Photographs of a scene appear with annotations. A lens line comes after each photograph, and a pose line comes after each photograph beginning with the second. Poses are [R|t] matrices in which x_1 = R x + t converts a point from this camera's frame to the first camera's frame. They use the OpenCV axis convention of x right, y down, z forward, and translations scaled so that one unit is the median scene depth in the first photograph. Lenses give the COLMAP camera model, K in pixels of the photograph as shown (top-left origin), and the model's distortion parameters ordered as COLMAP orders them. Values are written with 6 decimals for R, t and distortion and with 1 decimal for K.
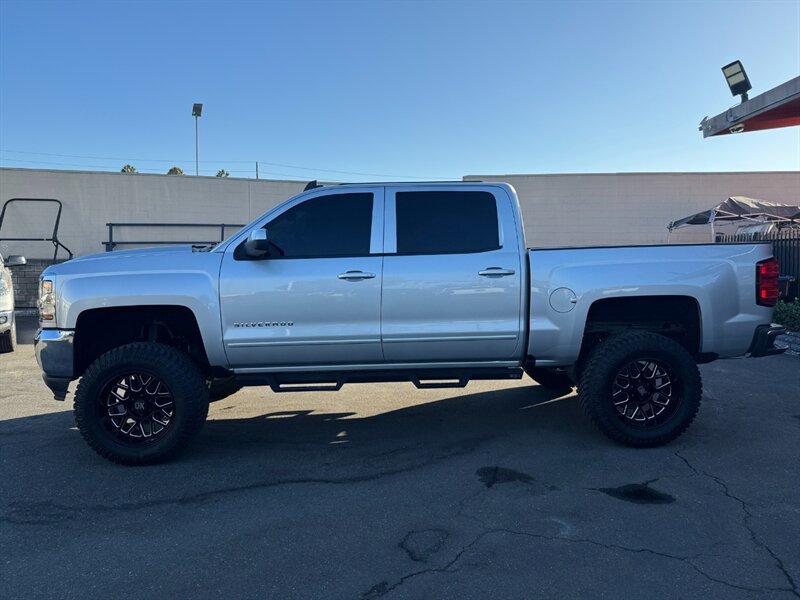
lens RADIAL K [[590.6, 0, 400.0], [0, 590.6, 300.0], [0, 0, 1]] dist [0.005784, -0.002570]
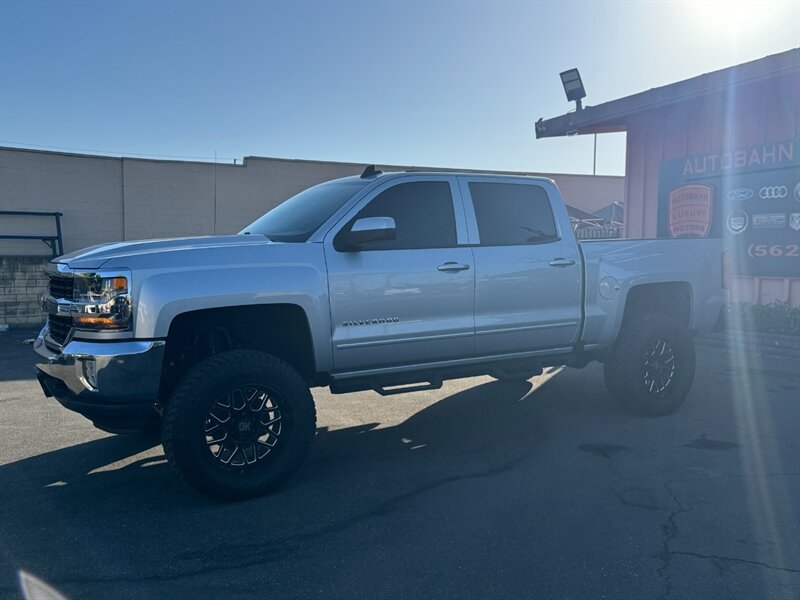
lens RADIAL K [[724.4, 0, 413.0], [0, 724.4, 313.5], [0, 0, 1]] dist [0.013673, -0.003860]
pose [[0.879022, -0.041490, 0.474972, -0.681244], [0.041420, 0.999085, 0.010618, 0.018781], [-0.474978, 0.010340, 0.879937, -0.009347]]
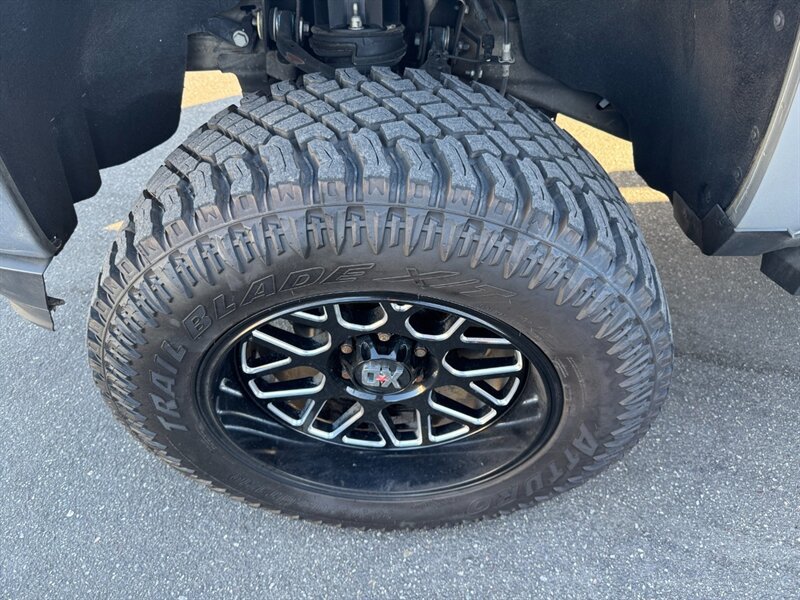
lens RADIAL K [[588.6, 0, 400.0], [0, 588.6, 300.0], [0, 0, 1]] dist [0.059470, -0.004244]
pose [[0.997650, 0.047106, -0.049749, -0.405938], [-0.002304, 0.748796, 0.662796, 0.002947], [0.068473, -0.661124, 0.747145, 0.814351]]
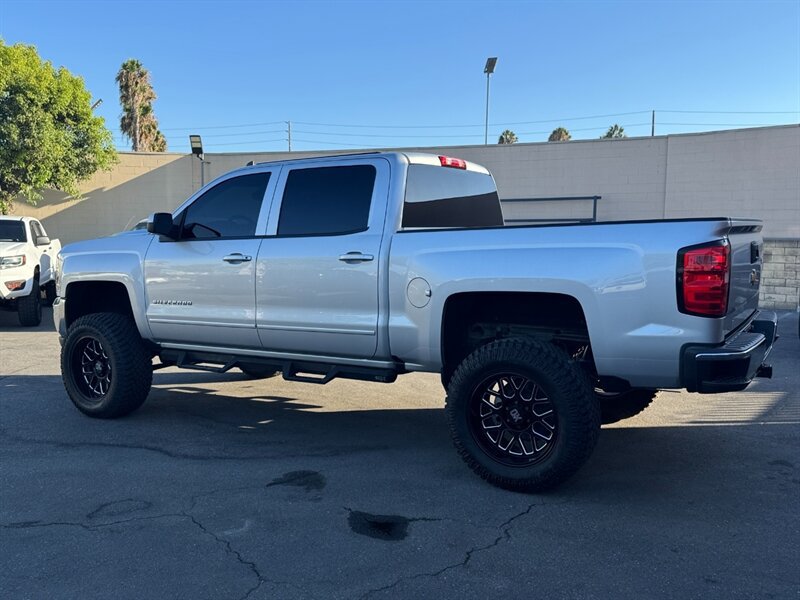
lens RADIAL K [[764.2, 0, 400.0], [0, 764.2, 300.0], [0, 0, 1]] dist [0.038238, -0.019673]
pose [[0.815409, 0.049049, -0.576803, 0.869822], [-0.044491, 0.998767, 0.022037, -0.011368], [0.577173, 0.007693, 0.816586, 0.110044]]
